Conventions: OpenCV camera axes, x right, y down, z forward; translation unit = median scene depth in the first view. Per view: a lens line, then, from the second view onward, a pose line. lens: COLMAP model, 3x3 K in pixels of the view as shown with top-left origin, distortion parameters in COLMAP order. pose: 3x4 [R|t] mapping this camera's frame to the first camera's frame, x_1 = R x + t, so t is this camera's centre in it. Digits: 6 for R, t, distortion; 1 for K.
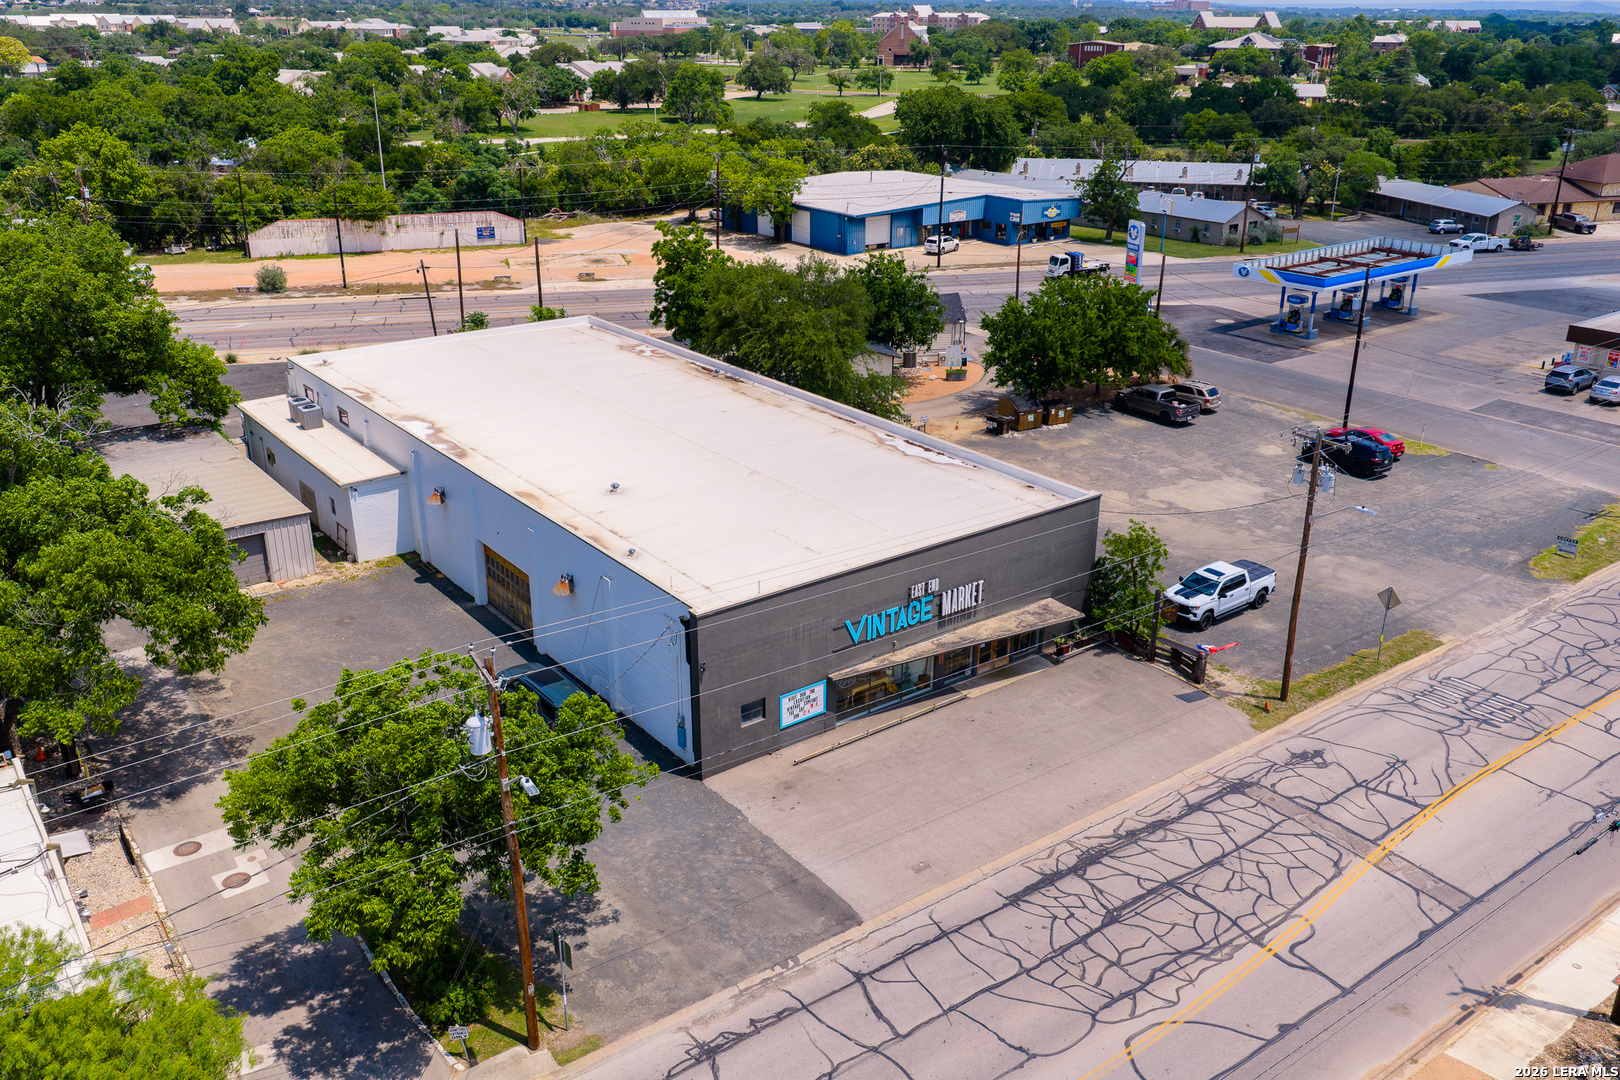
lens RADIAL K [[1336.4, 0, 810.0], [0, 1336.4, 540.0], [0, 0, 1]] dist [0.015892, -0.024014]
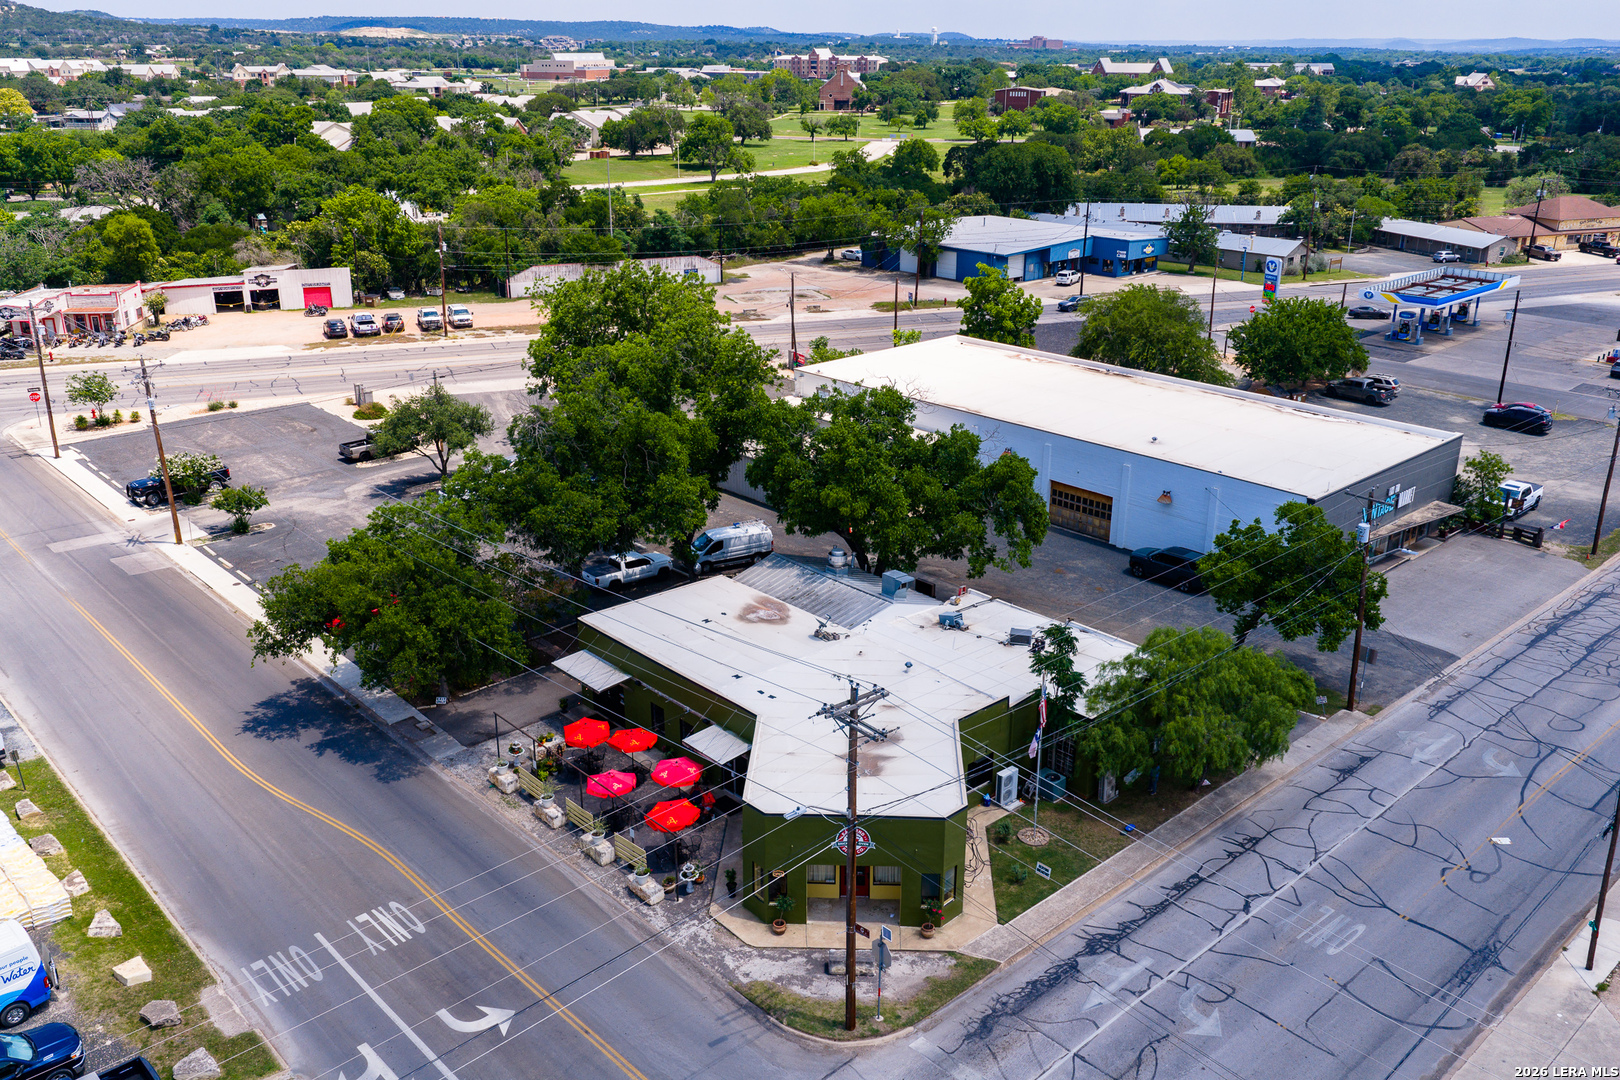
lens RADIAL K [[1336.4, 0, 810.0], [0, 1336.4, 540.0], [0, 0, 1]] dist [0.015892, -0.024014]
pose [[0.994571, -0.034575, 0.098152, -0.320131], [0.036810, 0.999101, -0.021045, 0.043016], [-0.097336, 0.024544, 0.994949, -0.225453]]
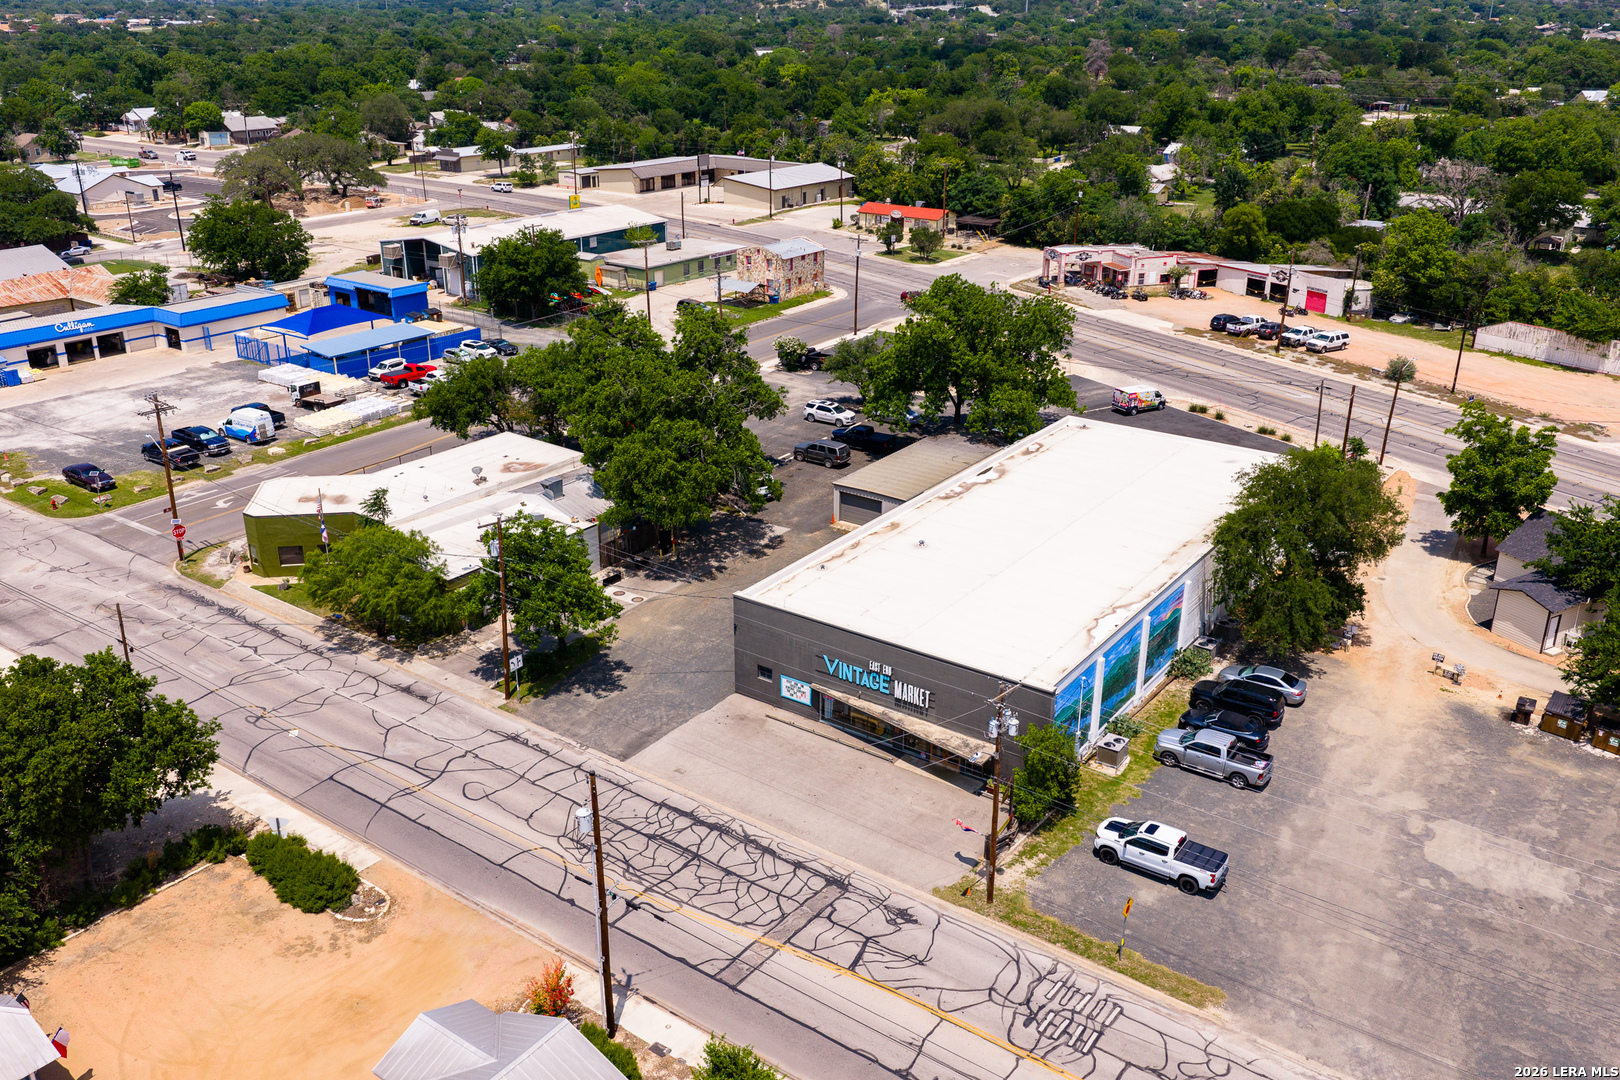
lens RADIAL K [[1347.6, 0, 810.0], [0, 1347.6, 540.0], [0, 0, 1]] dist [0.005202, -0.007722]
pose [[0.300414, 0.354736, -0.885389, 0.517820], [-0.355647, 0.902984, 0.241113, -0.163375], [0.885024, 0.242453, 0.397429, 0.138604]]
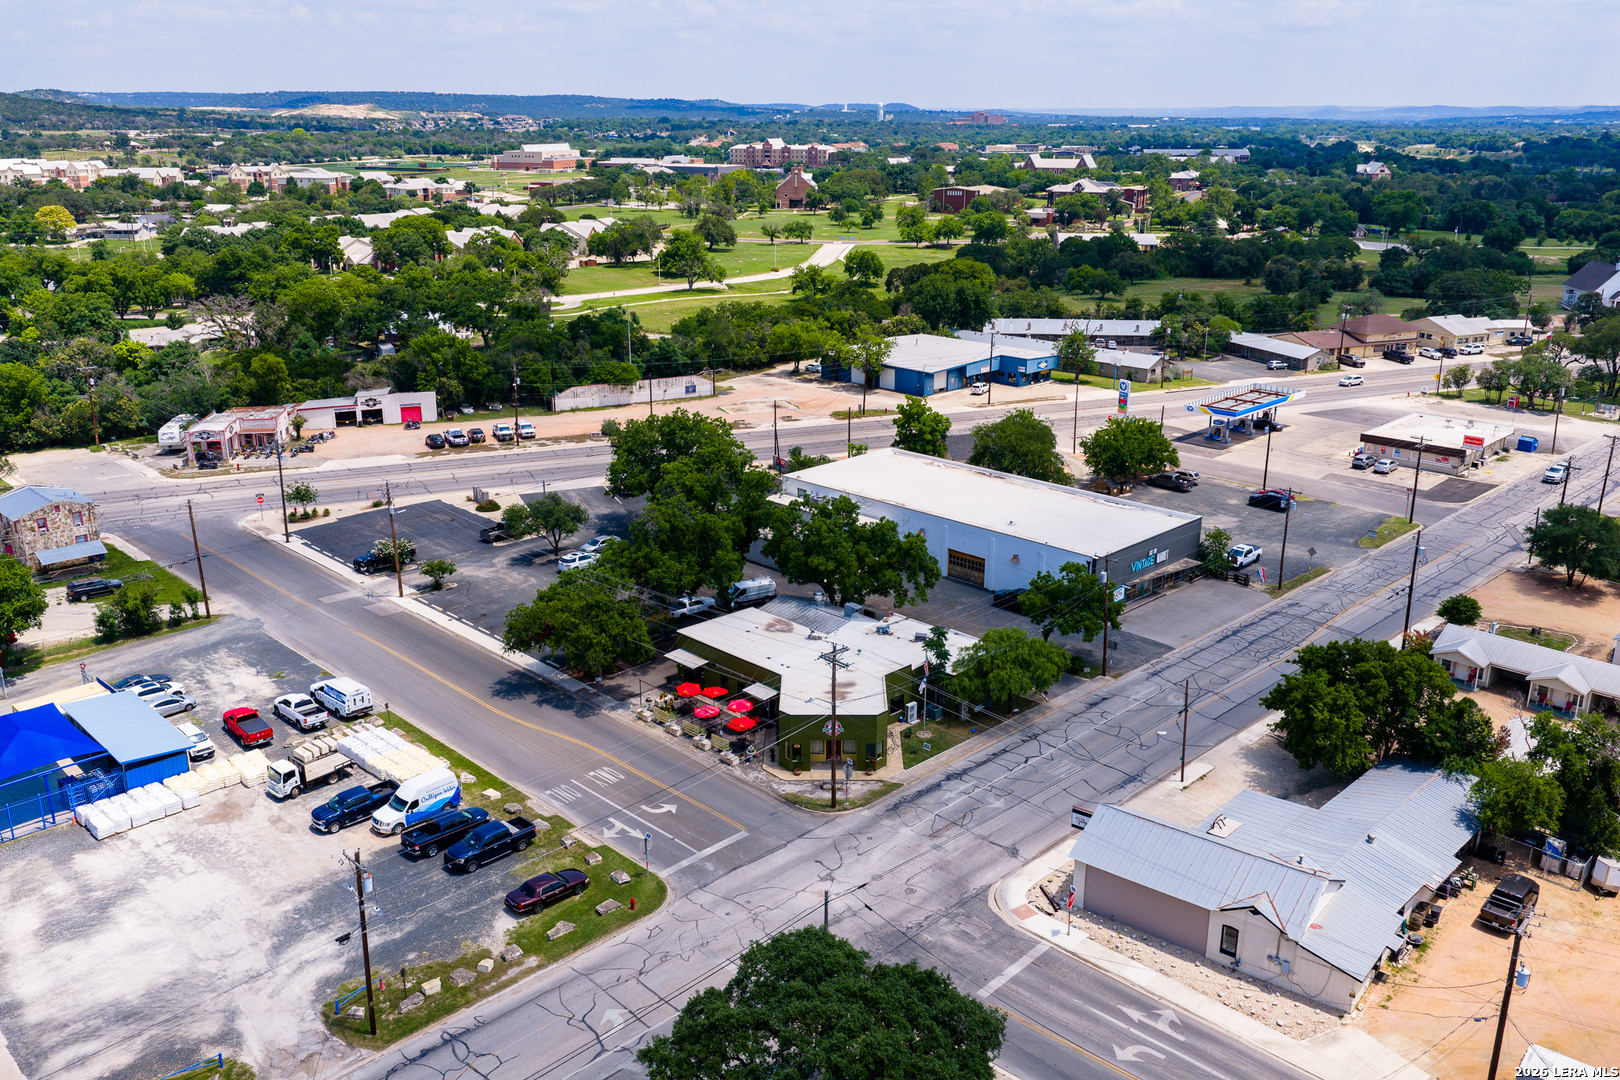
lens RADIAL K [[1336.4, 0, 810.0], [0, 1336.4, 540.0], [0, 0, 1]] dist [0.015892, -0.024014]
pose [[0.990161, -0.043884, 0.132876, -0.388292], [0.052832, 0.996513, -0.064579, 0.060791], [-0.129578, 0.070964, 0.989027, -0.640371]]
